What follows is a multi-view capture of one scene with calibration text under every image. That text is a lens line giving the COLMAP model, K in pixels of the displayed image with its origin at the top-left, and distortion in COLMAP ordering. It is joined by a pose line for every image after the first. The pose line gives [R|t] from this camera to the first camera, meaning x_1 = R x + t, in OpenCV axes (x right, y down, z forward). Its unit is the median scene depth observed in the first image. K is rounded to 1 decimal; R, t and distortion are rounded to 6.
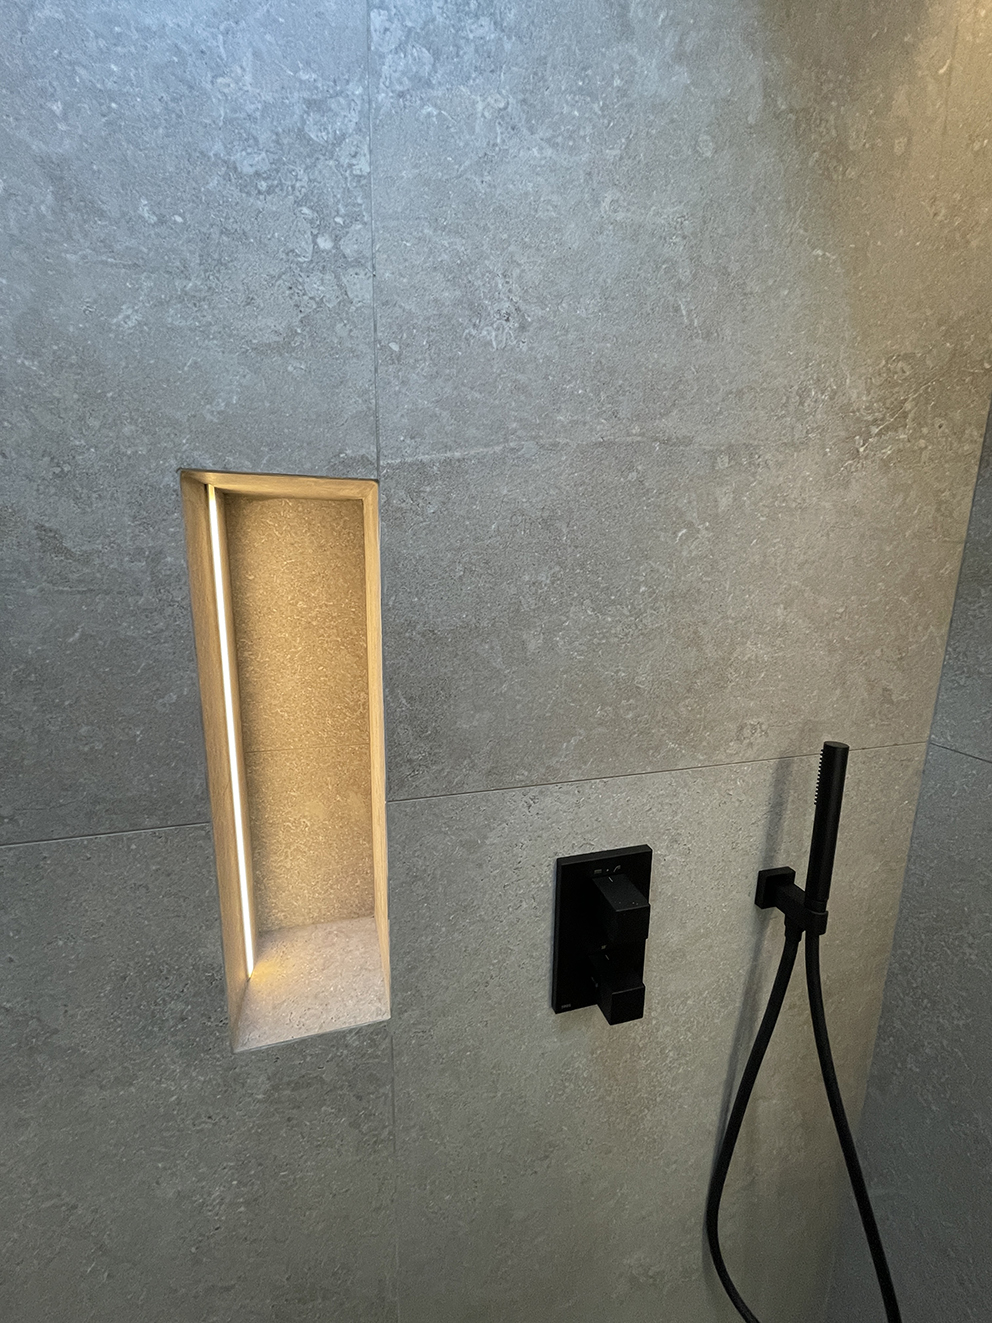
lens RADIAL K [[533.0, 0, 497.9], [0, 533.0, 659.7], [0, 0, 1]] dist [-0.003656, -0.000068]
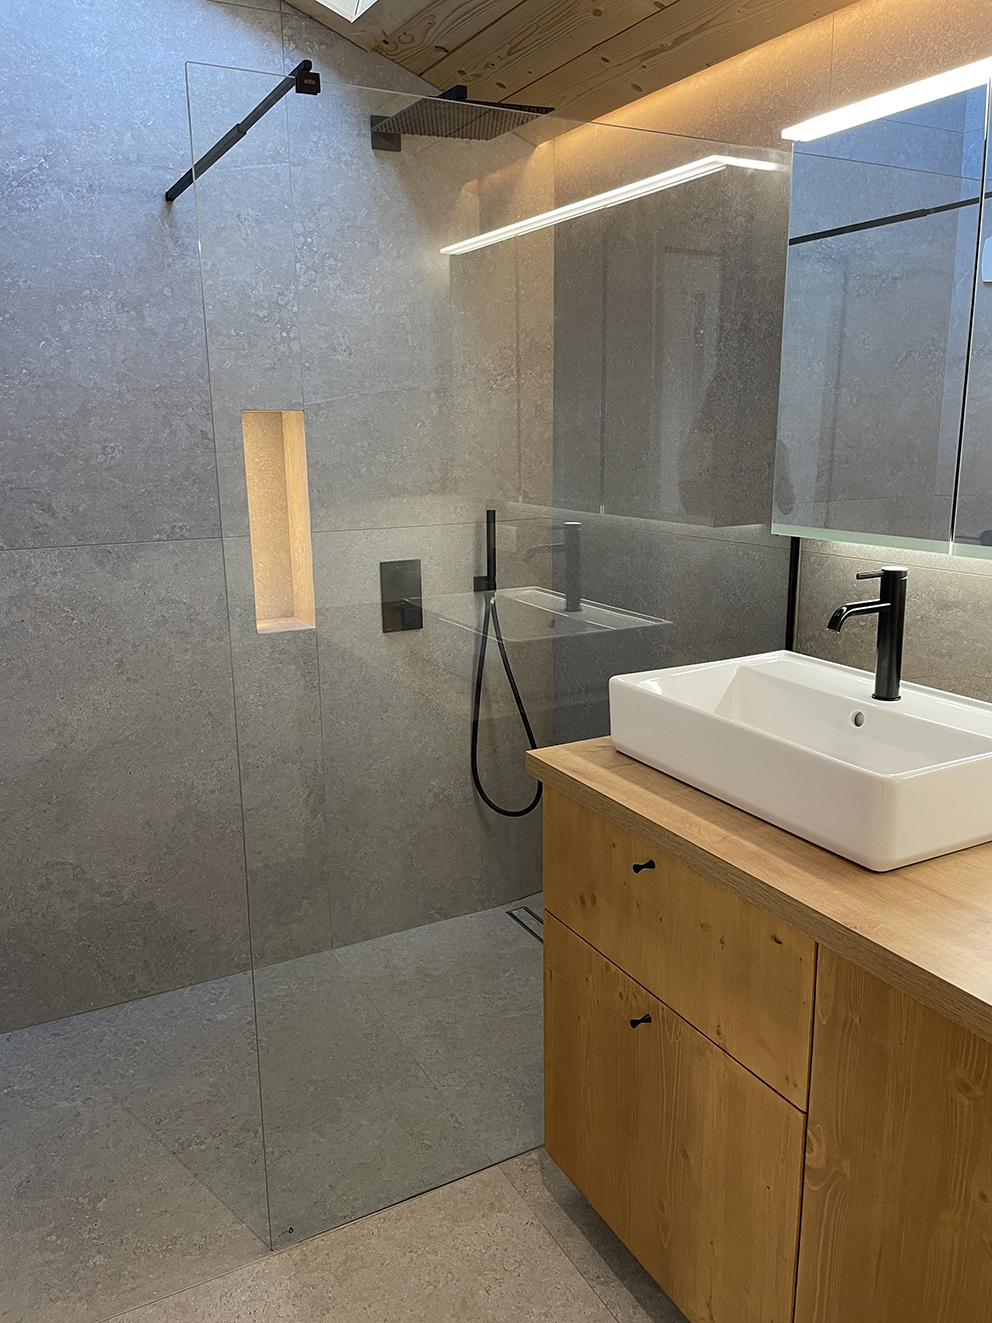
lens RADIAL K [[1002.2, 0, 496.9], [0, 1002.2, 660.6], [0, 0, 1]] dist [0.058447, -0.025046]
pose [[0.978273, -0.075555, 0.193065, -0.295594], [0.068678, 0.996751, 0.042078, 0.698038], [-0.195617, -0.027905, 0.980283, -3.755250]]
